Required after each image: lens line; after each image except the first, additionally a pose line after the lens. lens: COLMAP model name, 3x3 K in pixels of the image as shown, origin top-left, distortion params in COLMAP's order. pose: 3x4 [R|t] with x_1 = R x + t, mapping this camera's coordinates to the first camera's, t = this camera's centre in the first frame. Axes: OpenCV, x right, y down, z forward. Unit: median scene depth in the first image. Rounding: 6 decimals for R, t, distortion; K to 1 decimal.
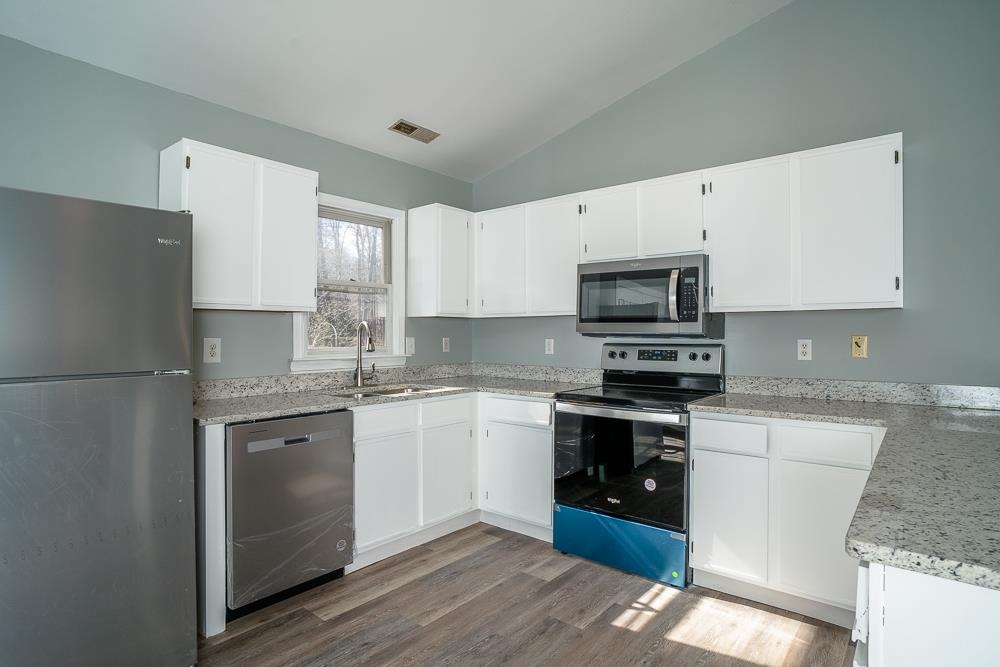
lens RADIAL K [[540.1, 0, 495.7], [0, 540.1, 335.1], [0, 0, 1]] dist [-0.039495, 0.000477]
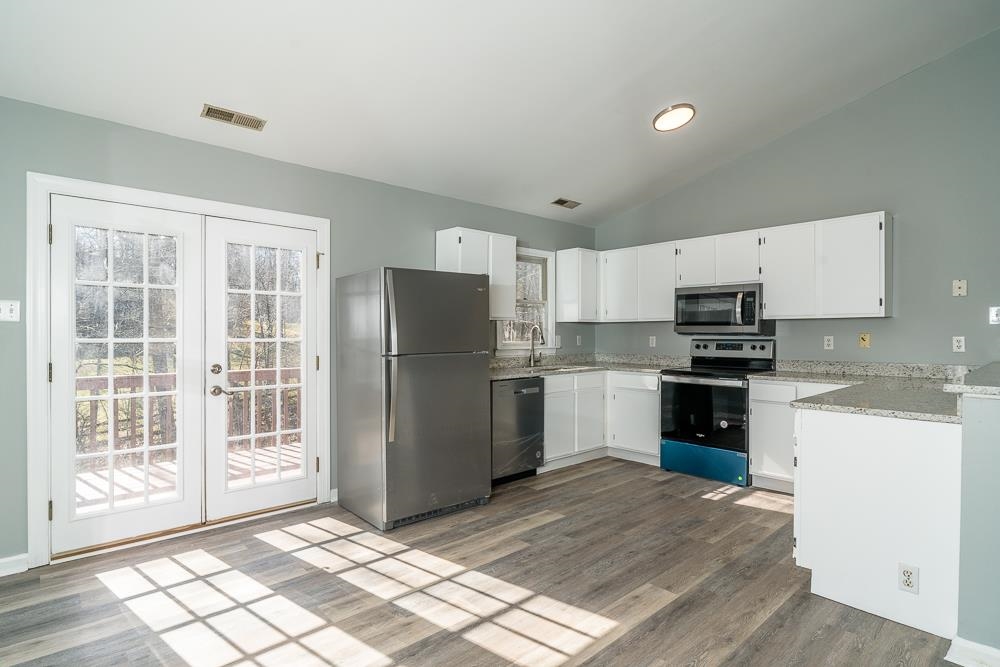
lens RADIAL K [[512.6, 0, 500.2], [0, 512.6, 336.2], [0, 0, 1]] dist [-0.005515, -0.000576]
pose [[0.990180, -0.001692, -0.139788, -0.150426], [0.002340, 0.999987, 0.004477, -0.000483], [0.139778, -0.004760, 0.990171, -0.569542]]
